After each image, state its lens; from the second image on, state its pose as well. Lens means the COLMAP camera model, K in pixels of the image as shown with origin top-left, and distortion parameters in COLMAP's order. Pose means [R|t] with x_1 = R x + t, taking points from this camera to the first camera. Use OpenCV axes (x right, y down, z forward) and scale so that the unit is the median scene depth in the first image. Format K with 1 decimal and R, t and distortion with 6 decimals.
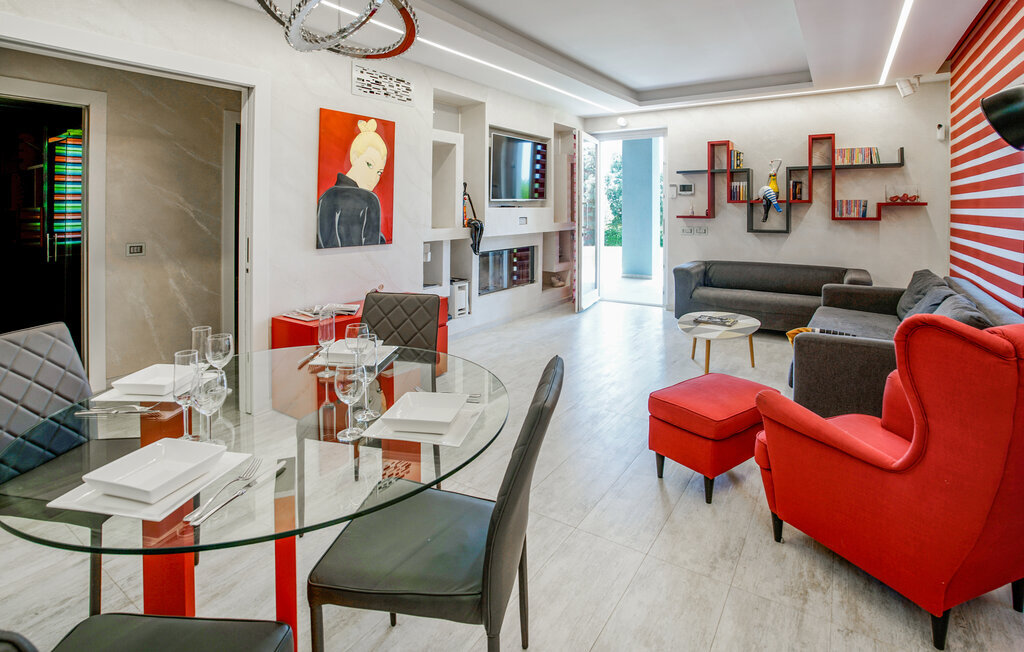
lens RADIAL K [[538.8, 0, 499.1], [0, 538.8, 226.3], [0, 0, 1]] dist [0.004892, -0.000185]
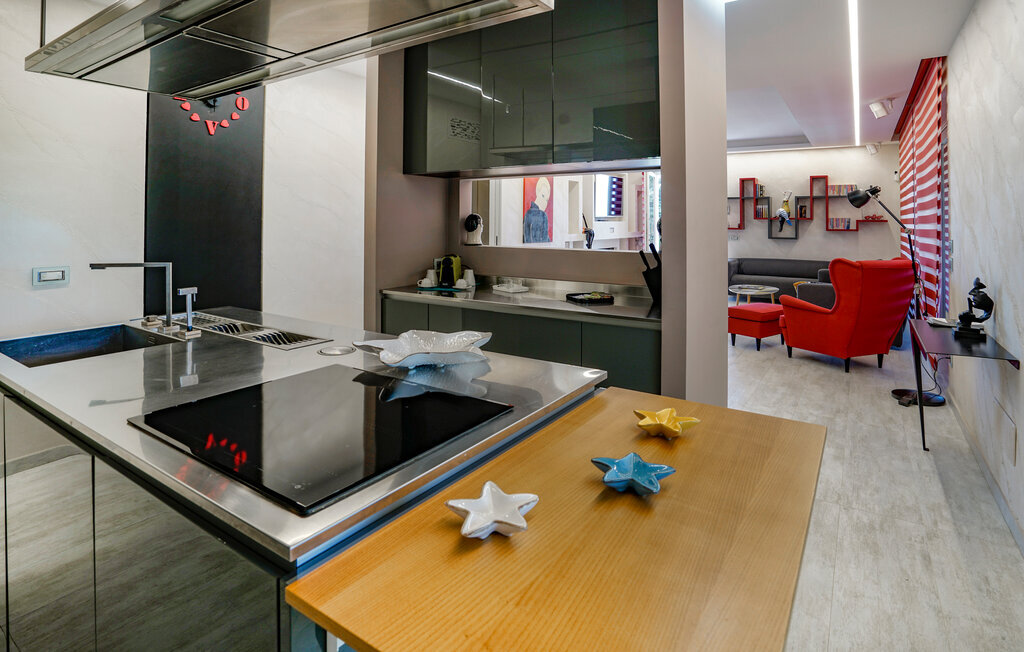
lens RADIAL K [[538.8, 0, 450.3], [0, 538.8, 221.3], [0, 0, 1]] dist [0.004892, -0.000185]
pose [[0.996263, 0.007245, -0.086072, -0.299551], [-0.010145, 0.999394, -0.033298, 0.021420], [0.085779, 0.034047, 0.995732, -0.587600]]
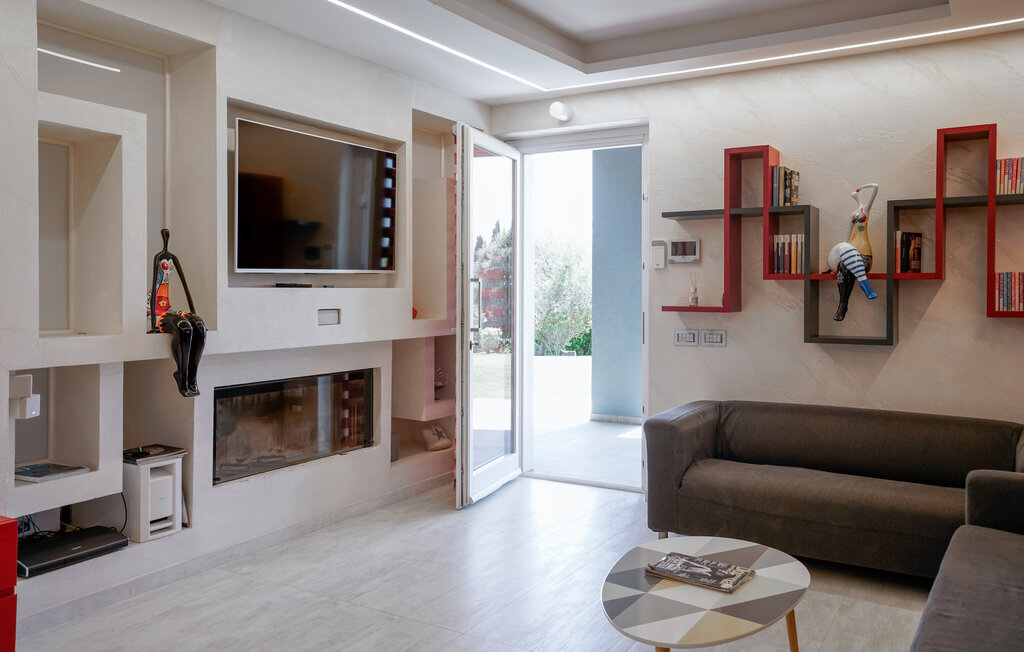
lens RADIAL K [[841.0, 0, 510.5], [0, 841.0, 319.2], [0, 0, 1]] dist [0.072174, 0.002888]
pose [[0.998883, 0.001772, 0.047224, 0.175844], [-0.001886, 0.999995, 0.002378, -0.010527], [-0.047219, -0.002464, 0.998882, 0.286854]]
